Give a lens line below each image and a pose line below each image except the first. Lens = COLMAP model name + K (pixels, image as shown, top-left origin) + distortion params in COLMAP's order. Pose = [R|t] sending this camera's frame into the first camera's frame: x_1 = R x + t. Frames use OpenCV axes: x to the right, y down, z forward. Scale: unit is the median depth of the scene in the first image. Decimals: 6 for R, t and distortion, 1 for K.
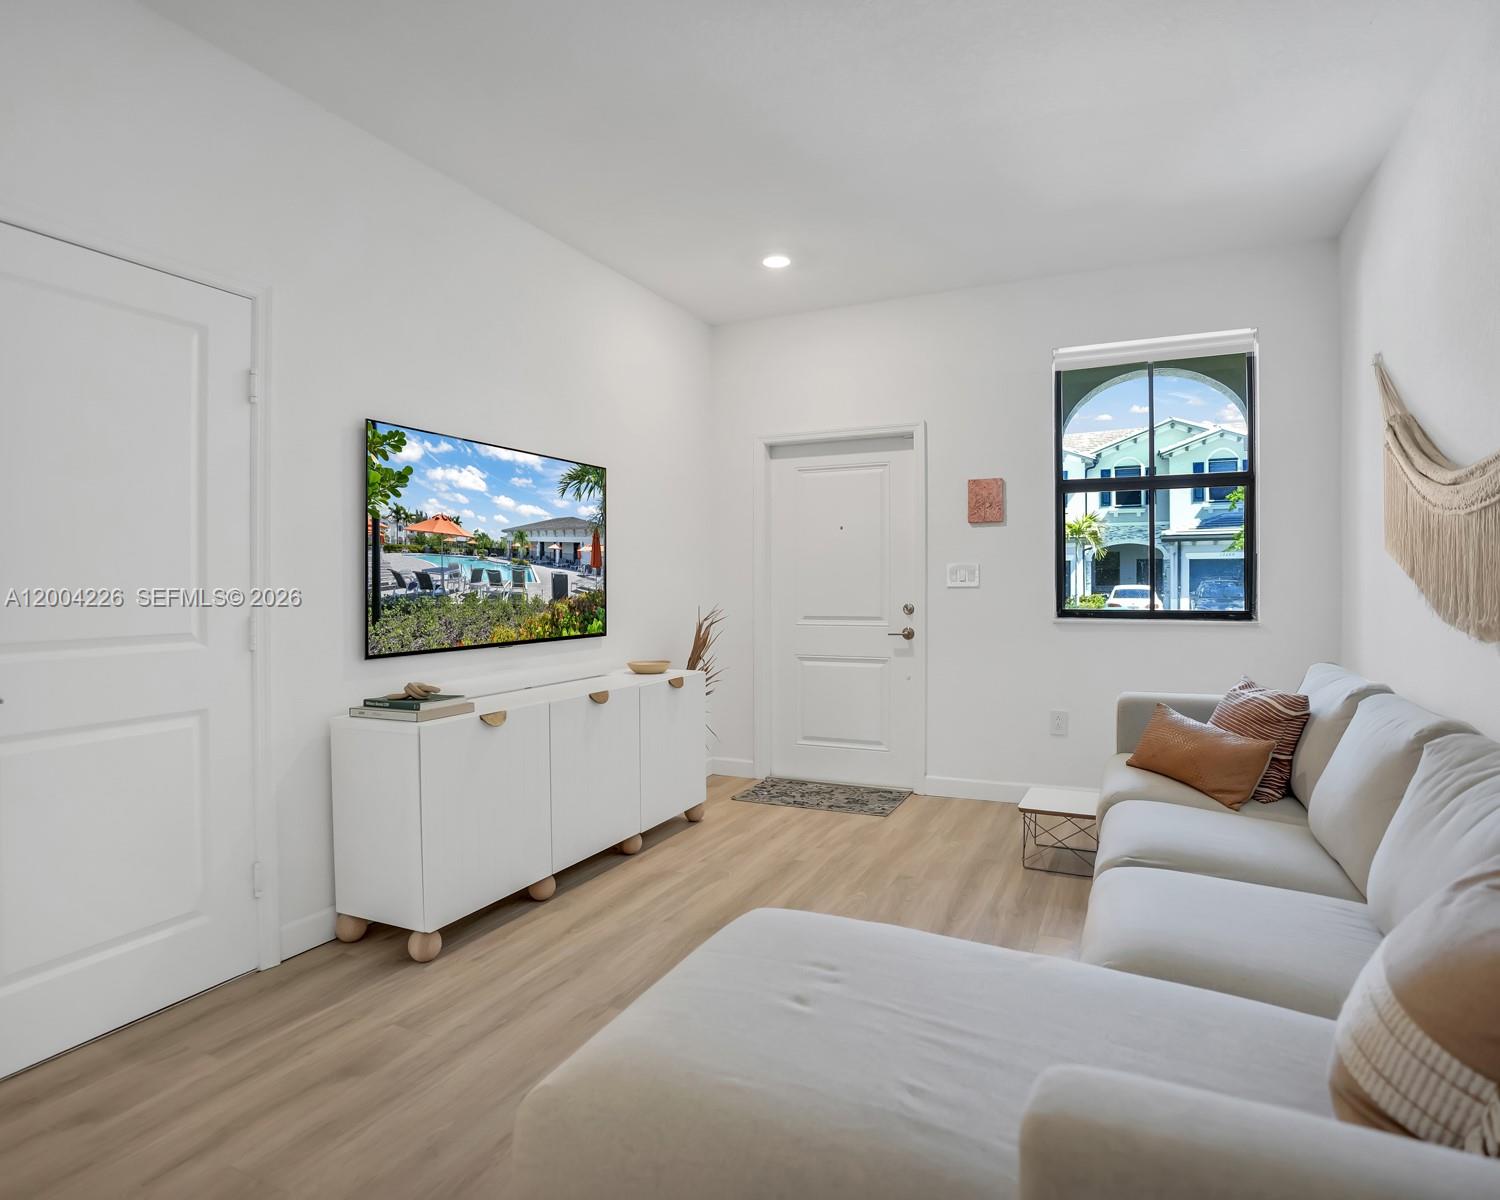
lens RADIAL K [[872.7, 0, 743.2], [0, 872.7, 589.8], [0, 0, 1]] dist [-0.037569, 0.020274]
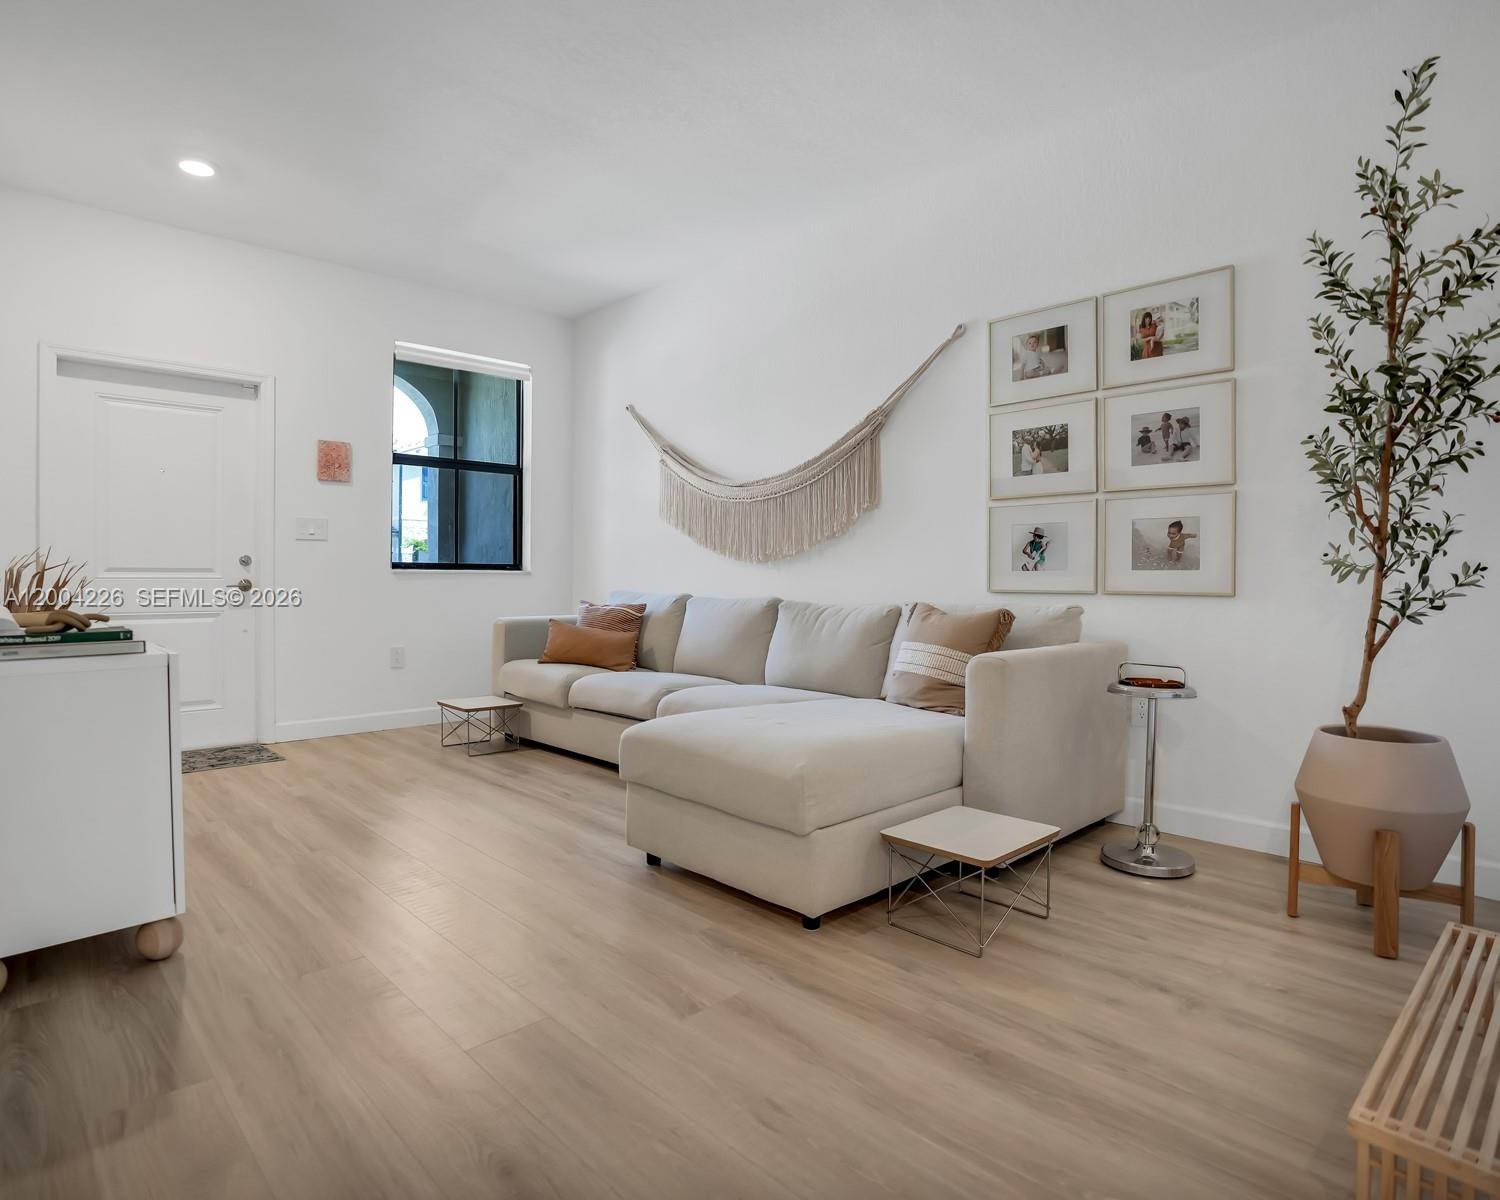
lens RADIAL K [[834.8, 0, 747.3], [0, 834.8, 593.2], [0, 0, 1]] dist [-0.036827, 0.002935]
pose [[0.370674, -0.011952, 0.928686, -0.508195], [0.002847, 0.999927, 0.011732, 0.054452], [-0.928759, -0.001705, 0.370681, 0.137827]]
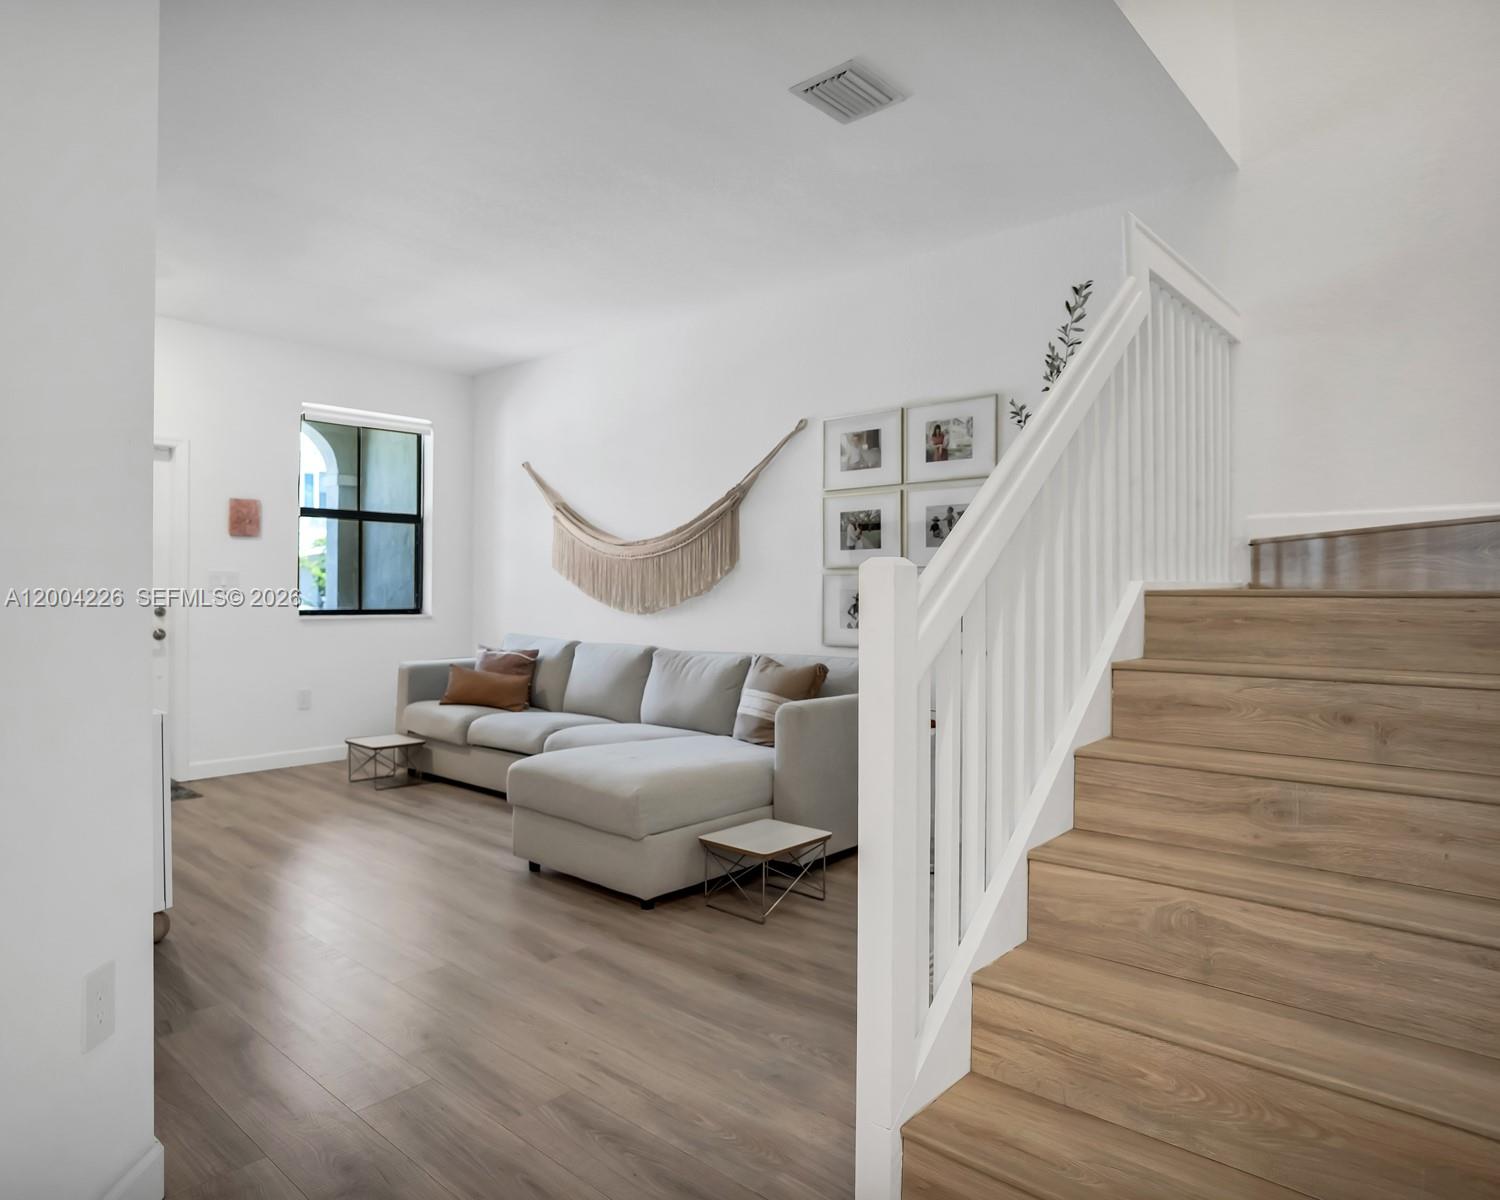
lens RADIAL K [[922.0, 0, 744.3], [0, 922.0, 600.6], [0, 0, 1]] dist [-0.027854, 0.003612]
pose [[0.296122, -0.004011, 0.955142, -0.717503], [0.004261, 0.999987, 0.002878, 0.009547], [-0.955141, 0.003218, 0.296135, -0.006382]]
